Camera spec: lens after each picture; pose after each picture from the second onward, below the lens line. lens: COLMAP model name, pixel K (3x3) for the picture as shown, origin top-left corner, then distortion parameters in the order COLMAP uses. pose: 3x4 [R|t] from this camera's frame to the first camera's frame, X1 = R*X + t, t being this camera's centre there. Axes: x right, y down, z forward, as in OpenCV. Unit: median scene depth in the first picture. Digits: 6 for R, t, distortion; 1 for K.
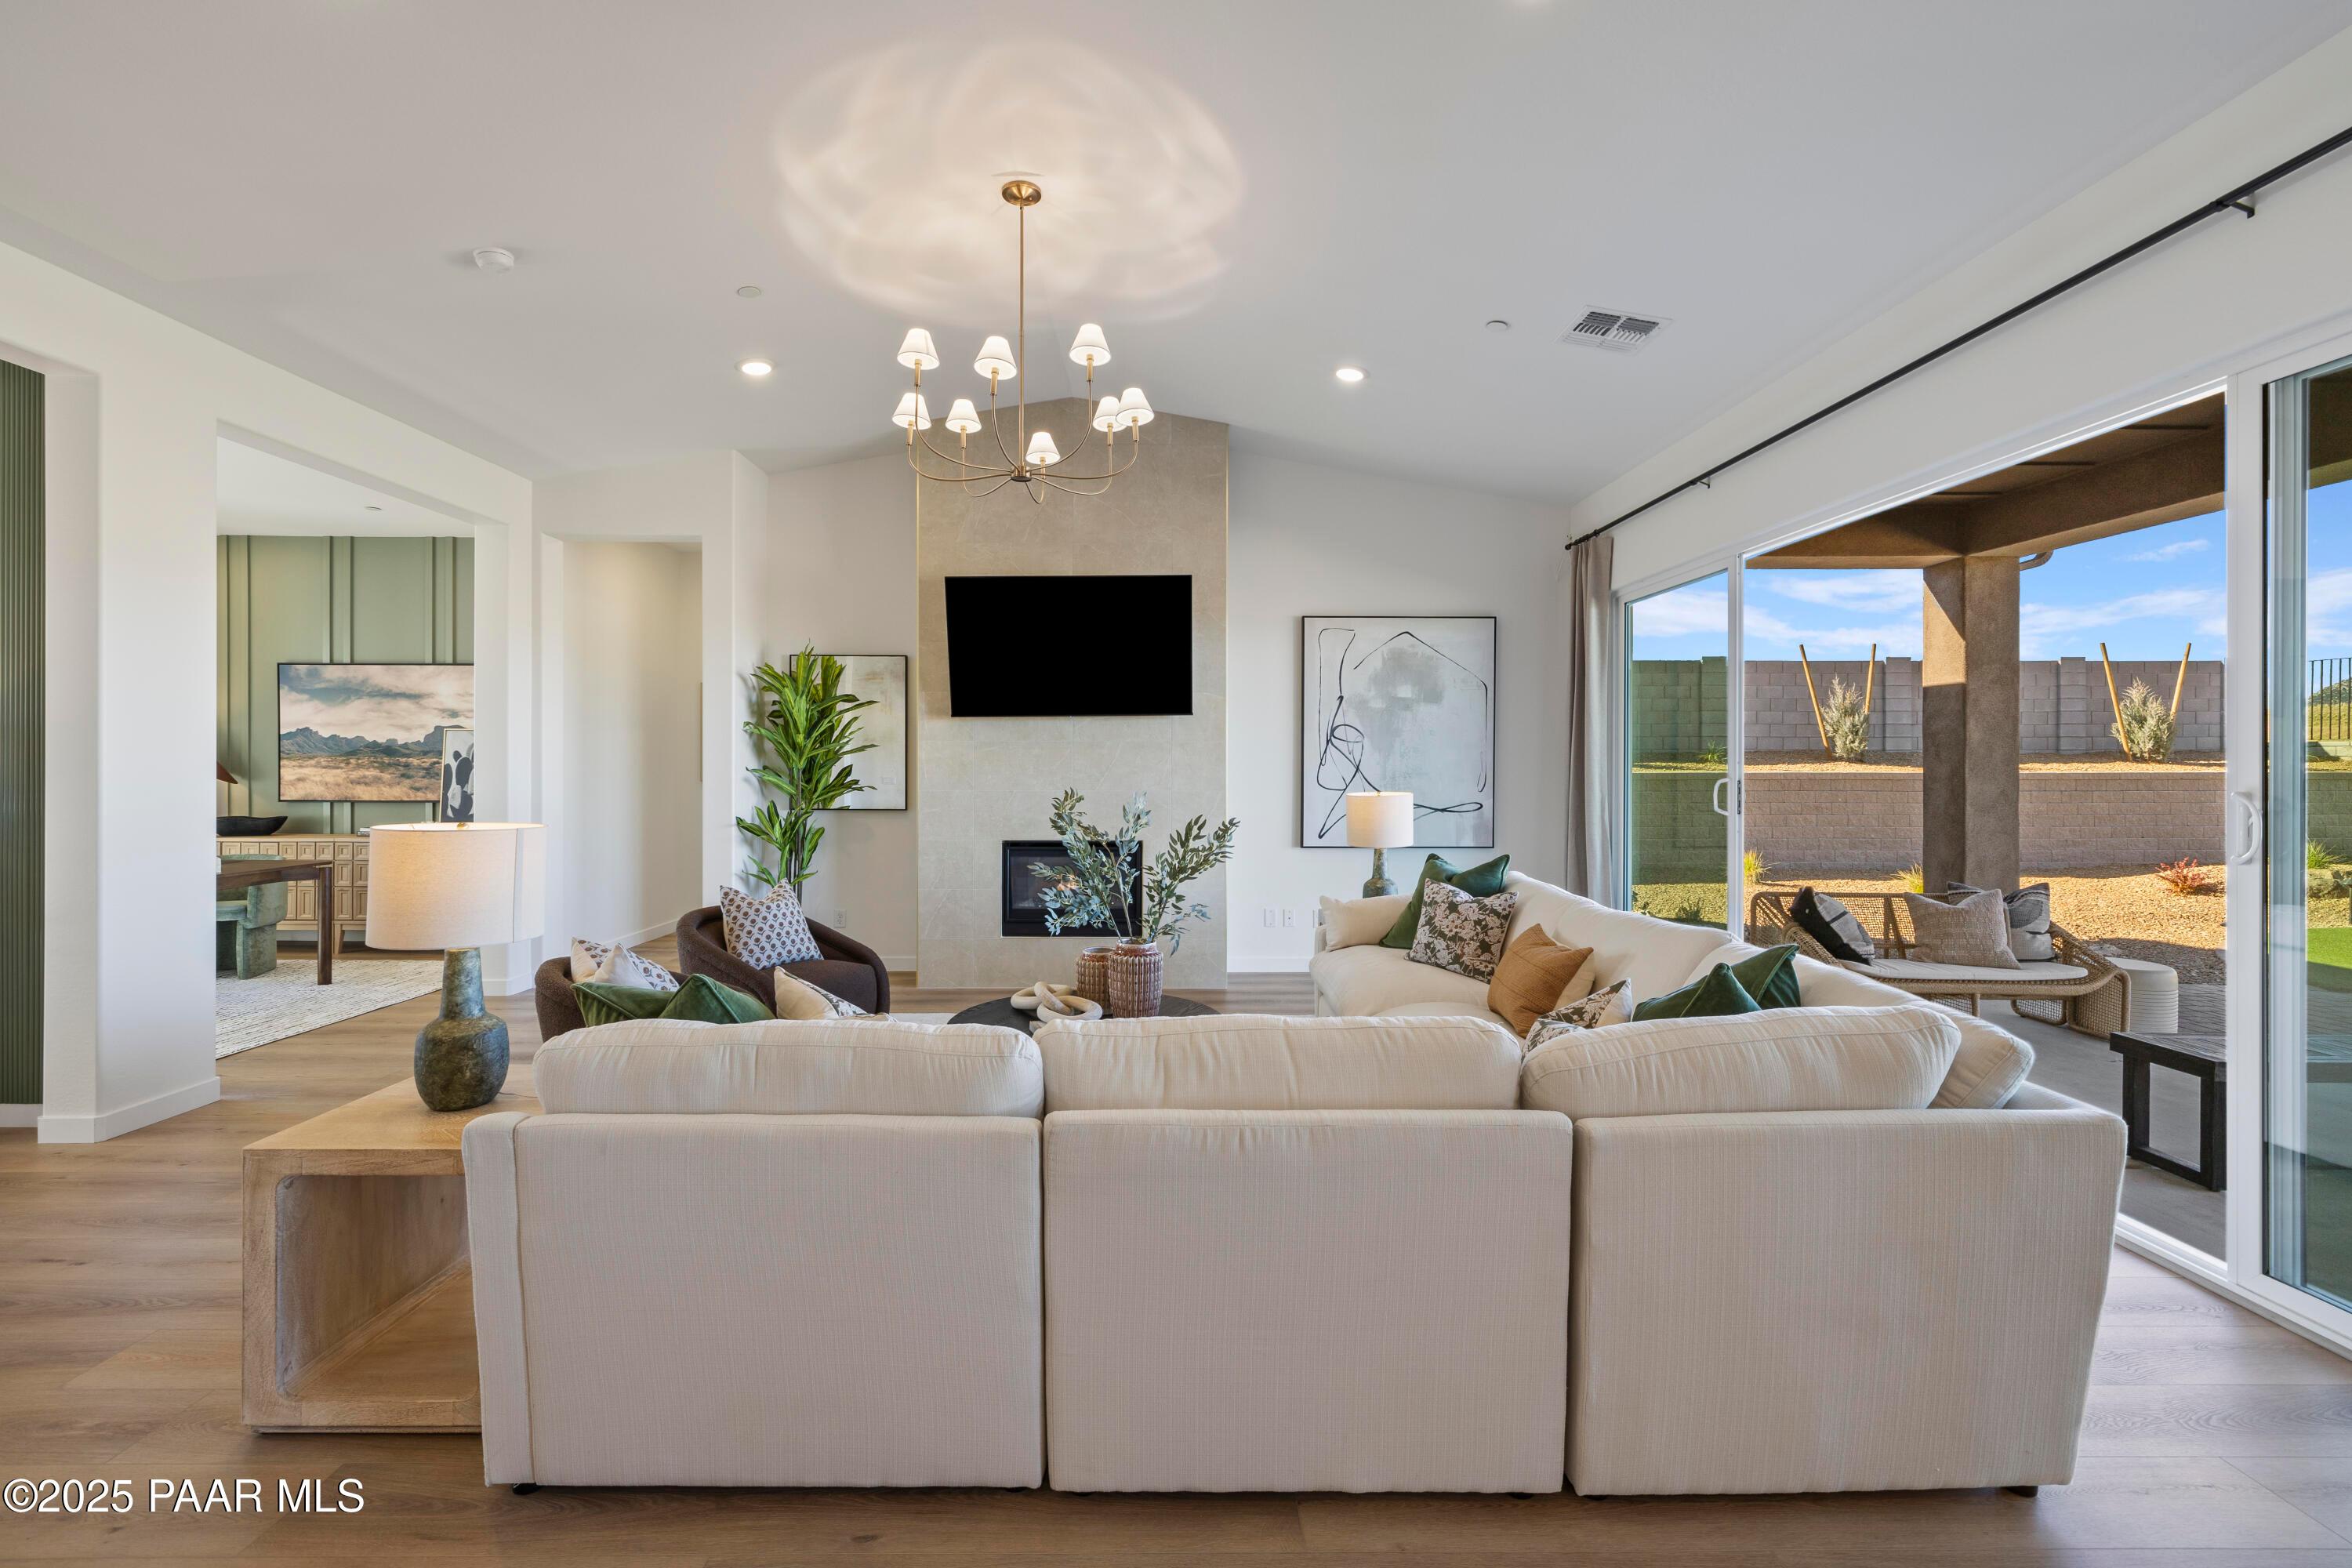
lens RADIAL K [[995.4, 0, 1167.5], [0, 995.4, 761.0], [0, 0, 1]] dist [0.000553, 0.000431]
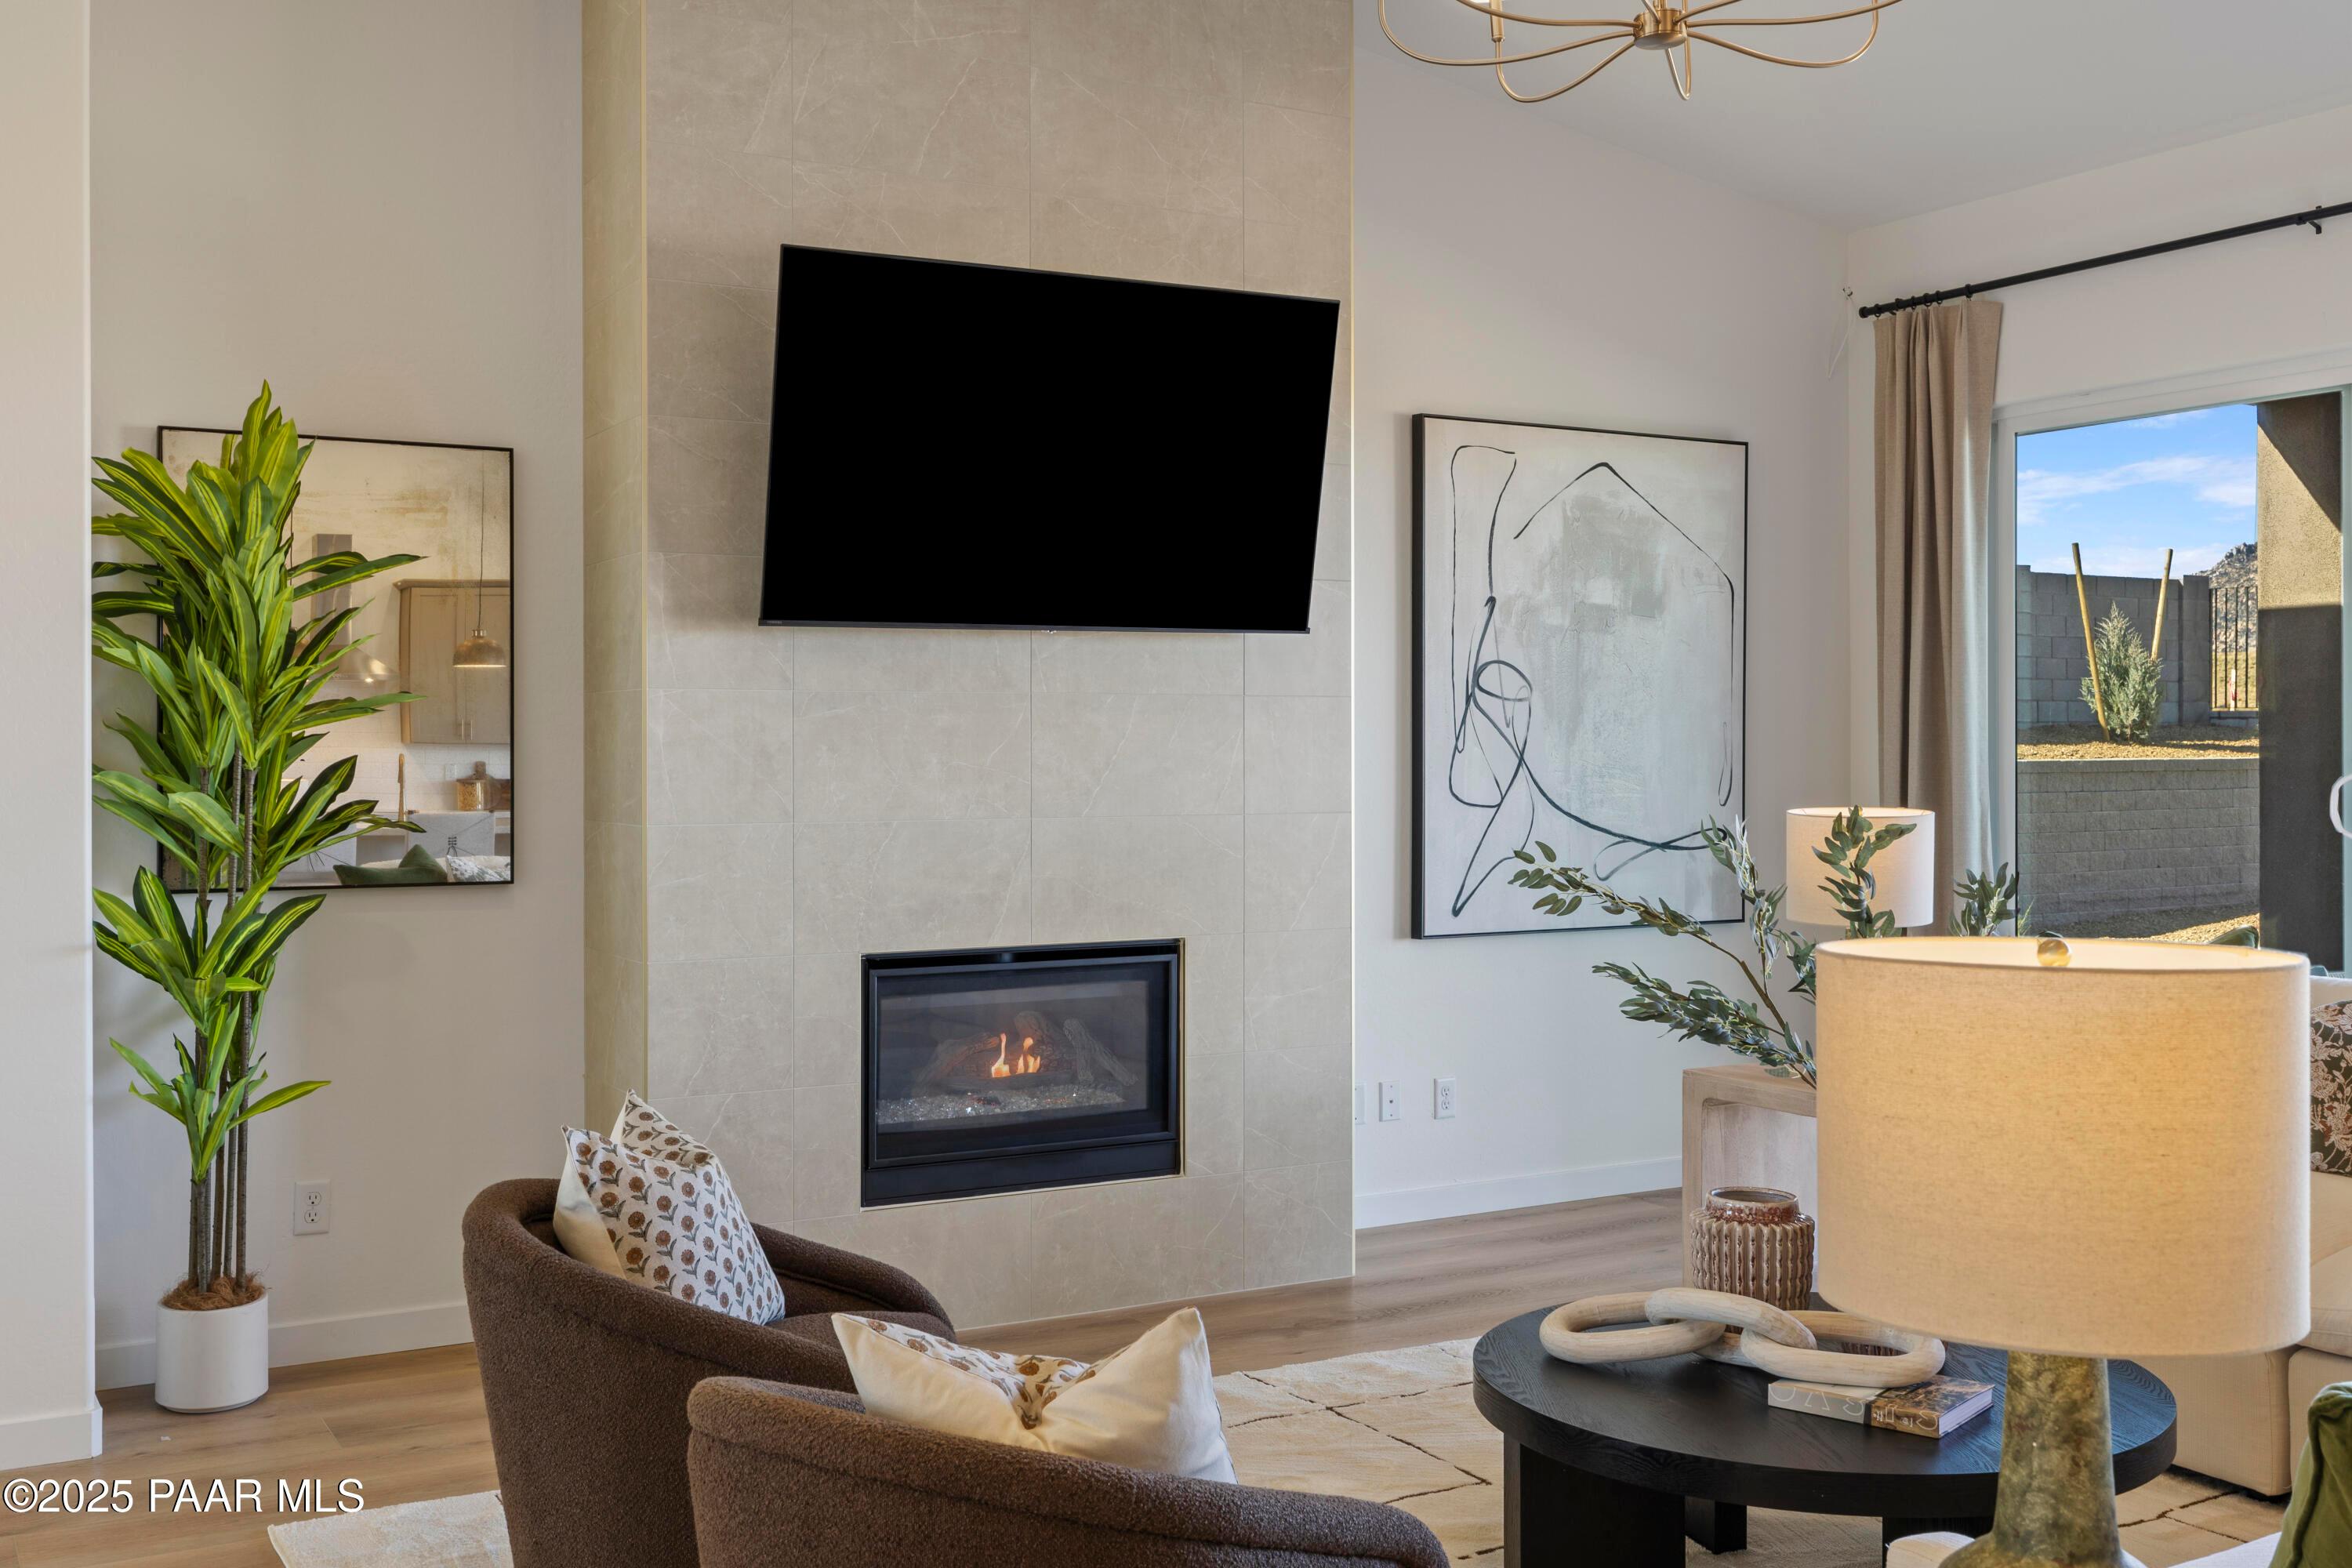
lens RADIAL K [[2290.6, 0, 1183.6], [0, 2290.6, 763.5], [0, 0, 1]] dist [-0.006364, 0.002740]
pose [[0.871762, -0.007403, 0.489874, -0.452948], [0.003996, 0.999960, 0.007999, 0.000862], [-0.489914, -0.005015, 0.871756, 0.165904]]
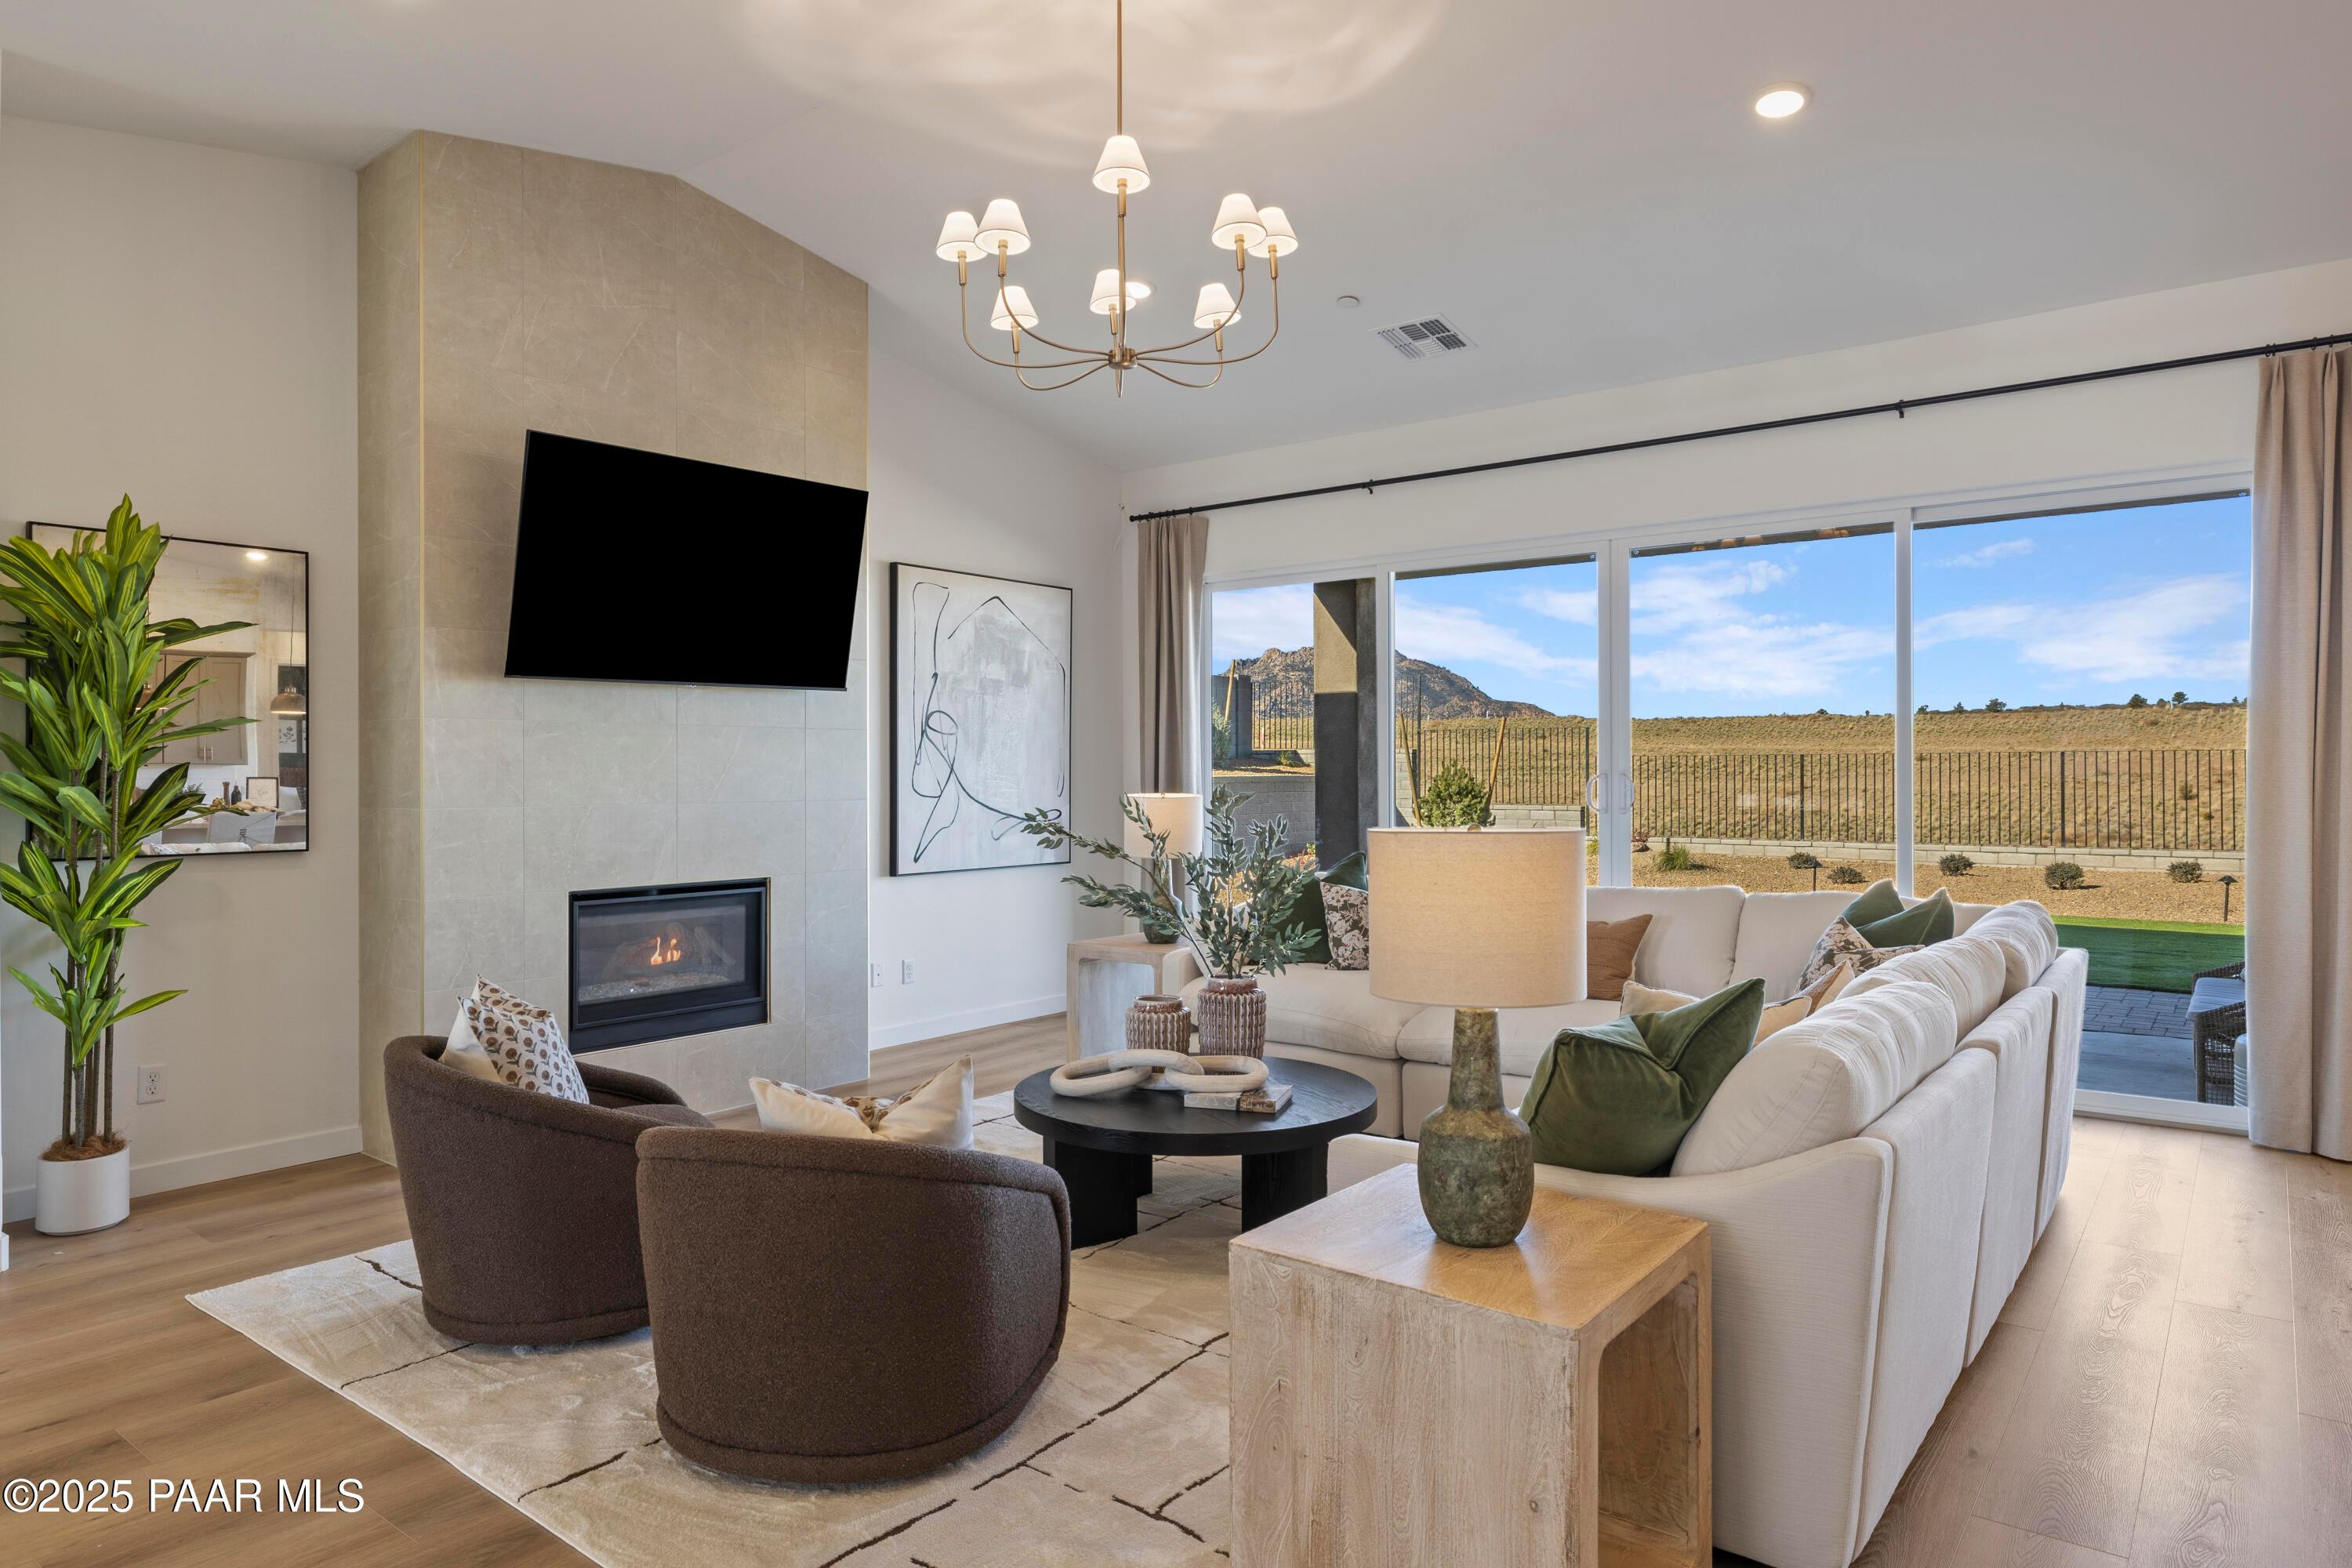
lens RADIAL K [[1413.8, 0, 1176.0], [0, 1413.8, 784.0], [0, 0, 1]] dist [-0.007044, -0.000174]
pose [[0.620414, -0.010676, 0.784202, -0.556350], [0.005323, 0.999942, 0.009402, 0.009946], [-0.784256, -0.001659, 0.620435, 0.187124]]
